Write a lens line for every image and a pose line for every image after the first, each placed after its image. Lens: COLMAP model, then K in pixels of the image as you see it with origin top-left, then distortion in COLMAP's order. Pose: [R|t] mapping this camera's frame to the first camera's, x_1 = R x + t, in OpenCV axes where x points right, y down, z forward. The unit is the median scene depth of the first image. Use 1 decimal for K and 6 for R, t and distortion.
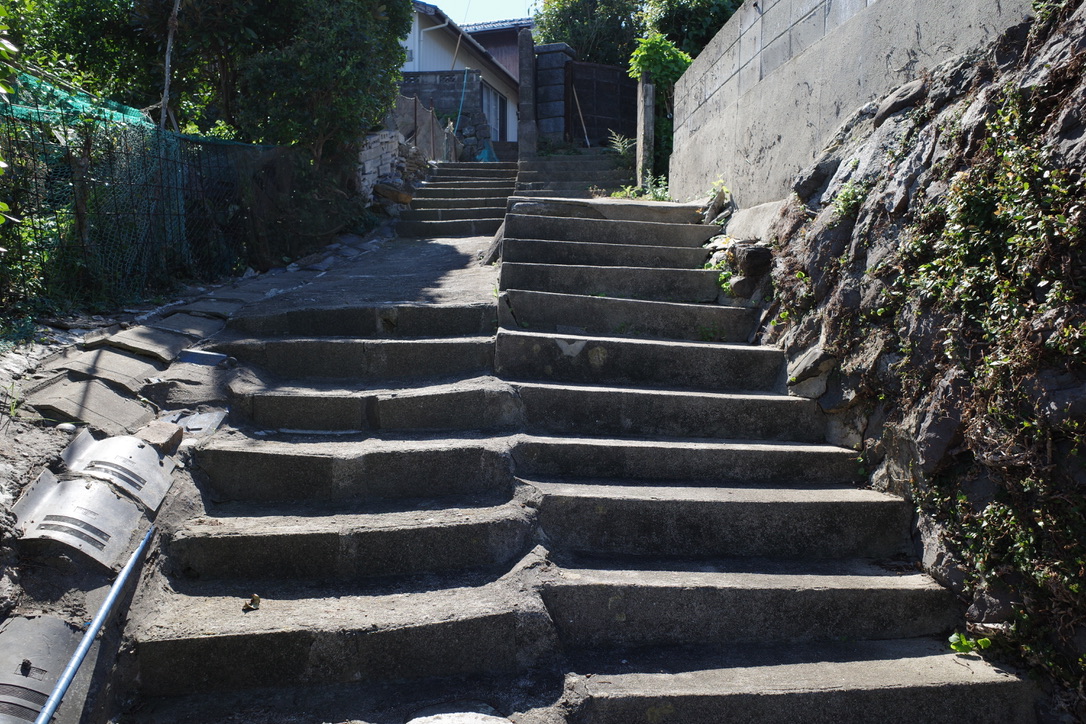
lens RADIAL K [[872.4, 0, 543.2], [0, 872.4, 357.6], [0, 0, 1]] dist [-0.013676, 0.001471]
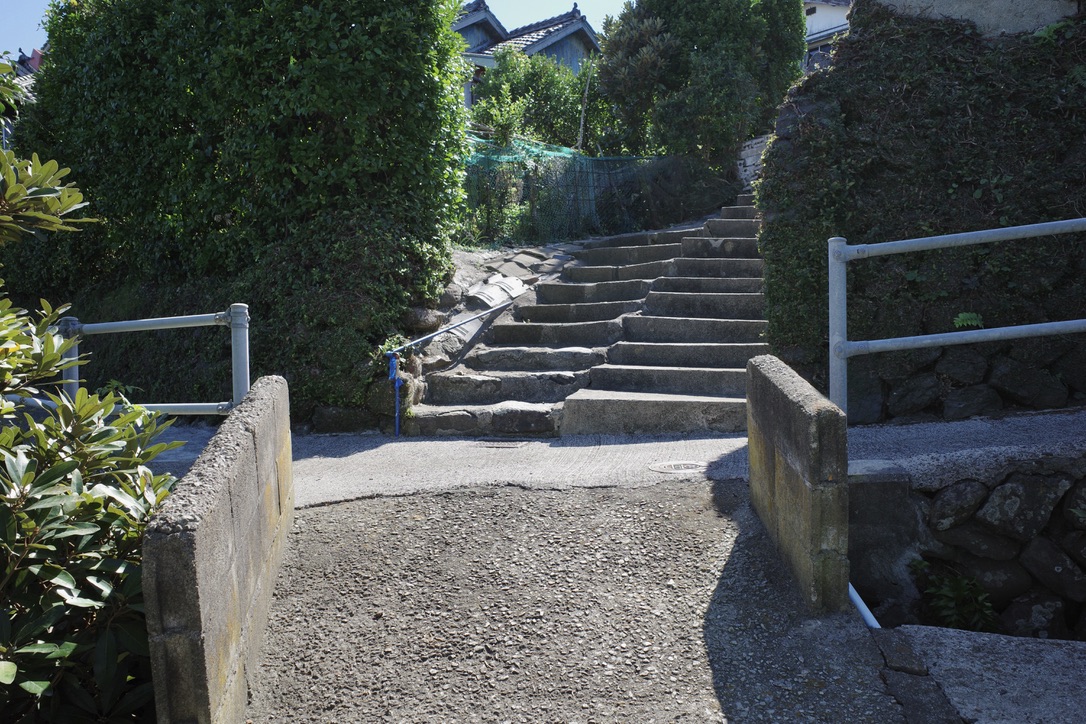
lens RADIAL K [[872.4, 0, 544.4], [0, 872.4, 361.2], [0, 0, 1]] dist [-0.013676, 0.001471]
pose [[0.804061, 0.013281, -0.594398, 0.958296], [-0.012989, 0.999904, 0.004772, 0.269333], [0.594404, 0.003884, 0.804157, -0.881403]]
